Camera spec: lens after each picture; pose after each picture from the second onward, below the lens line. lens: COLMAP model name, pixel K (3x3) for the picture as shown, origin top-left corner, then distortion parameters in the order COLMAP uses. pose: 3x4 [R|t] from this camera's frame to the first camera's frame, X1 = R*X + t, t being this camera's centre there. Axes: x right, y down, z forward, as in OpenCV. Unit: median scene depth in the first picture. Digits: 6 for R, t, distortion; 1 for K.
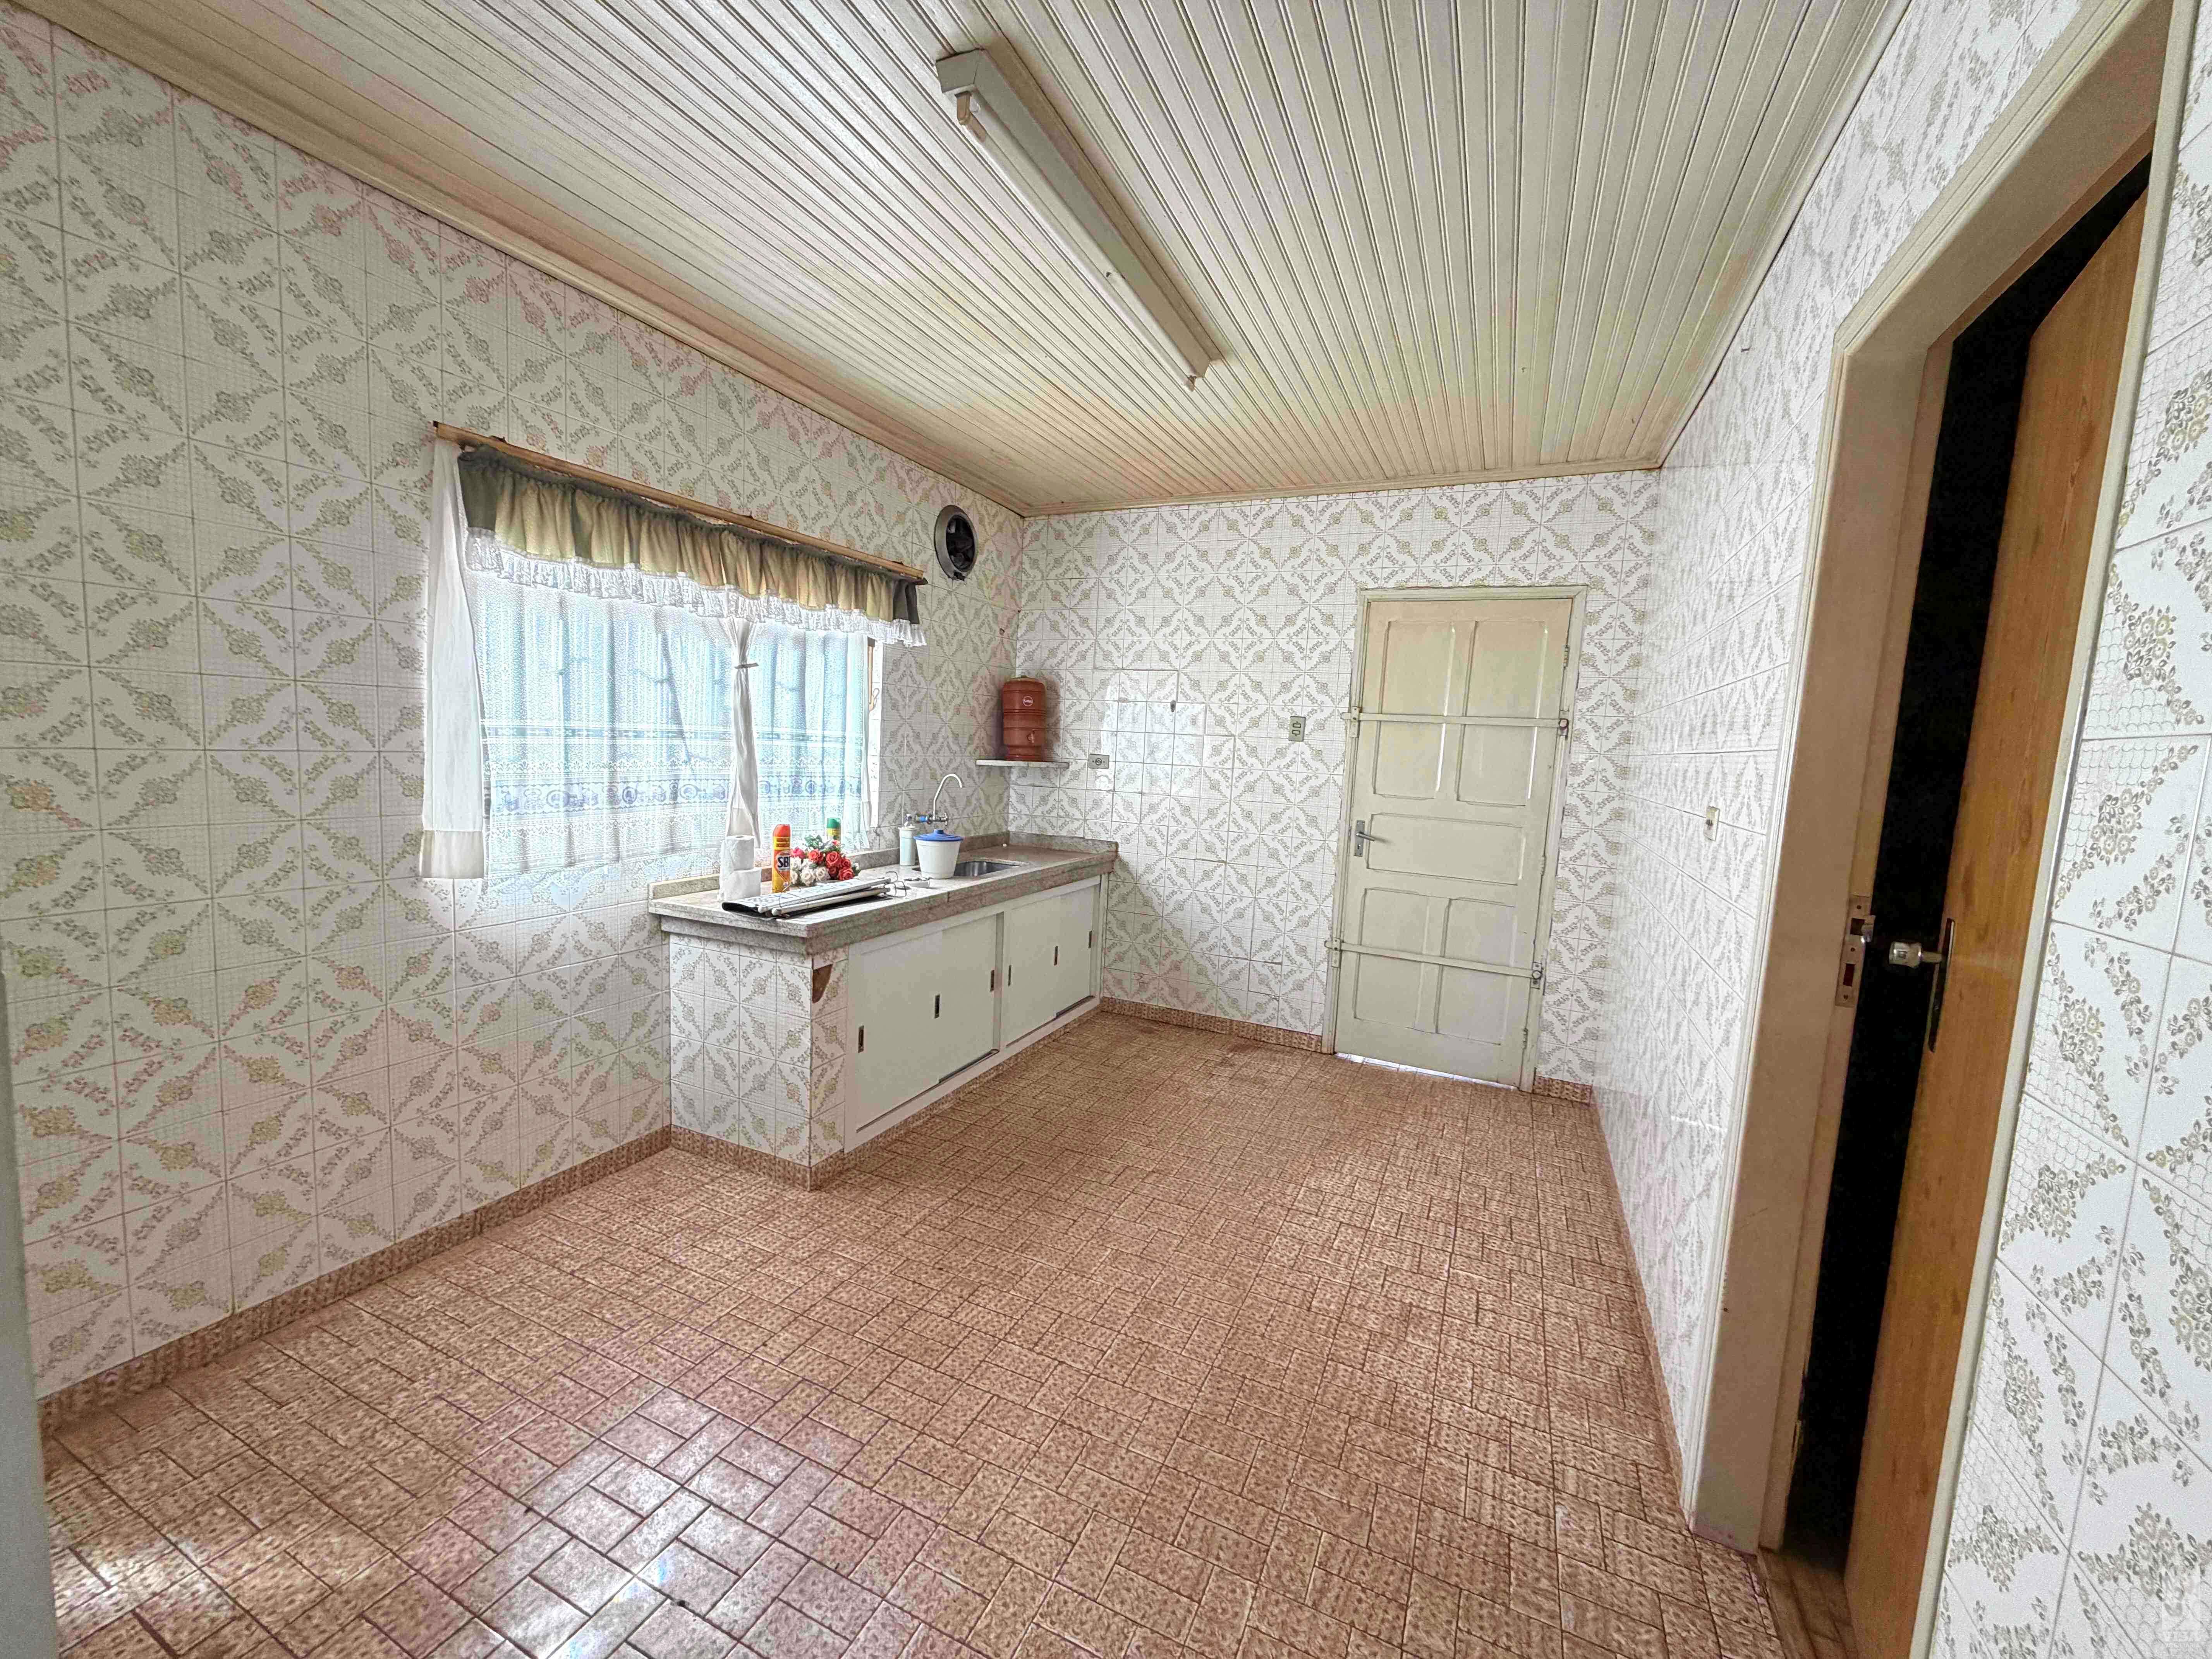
lens RADIAL K [[878.4, 0, 1104.7], [0, 878.4, 831.8], [0, 0, 1]] dist [0.000872, -0.000324]
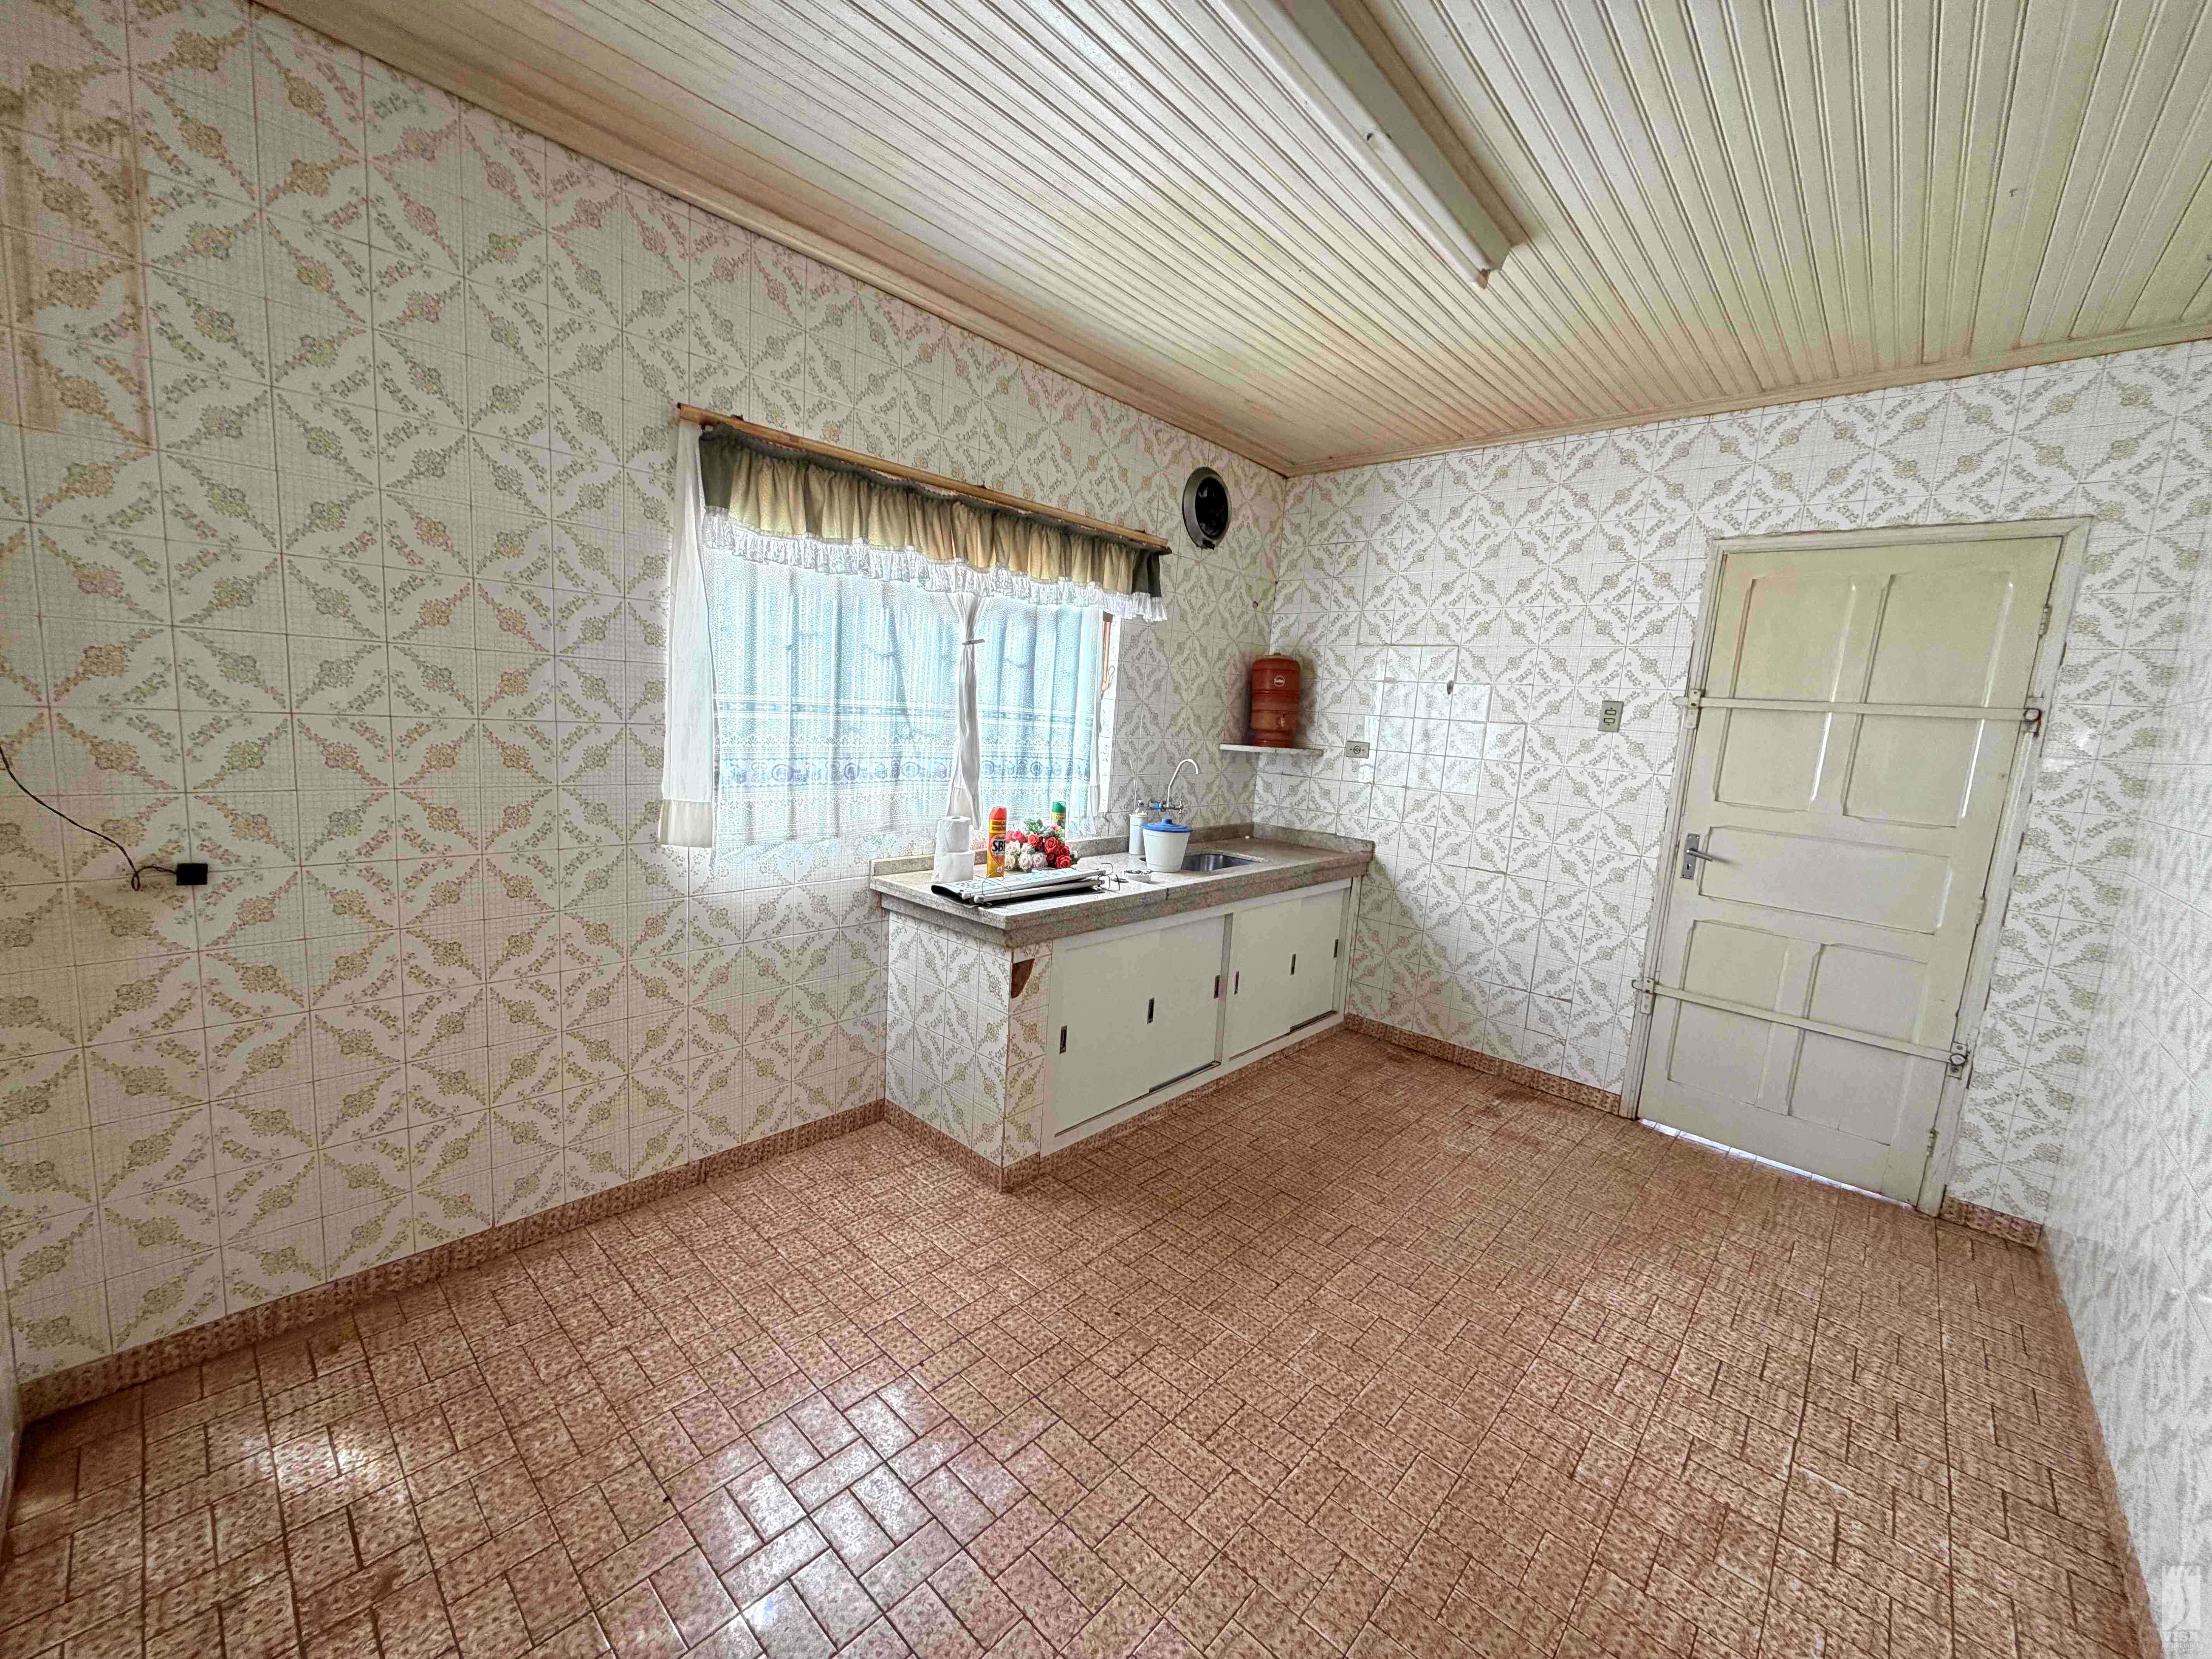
lens RADIAL K [[878.4, 0, 1105.0], [0, 878.4, 829.4], [0, 0, 1]] dist [0.000872, -0.000324]
pose [[0.951669, 0.055353, -0.302097, 0.042713], [-0.050202, 0.998431, 0.024796, -0.016383], [0.302996, -0.008432, 0.952955, 0.141428]]
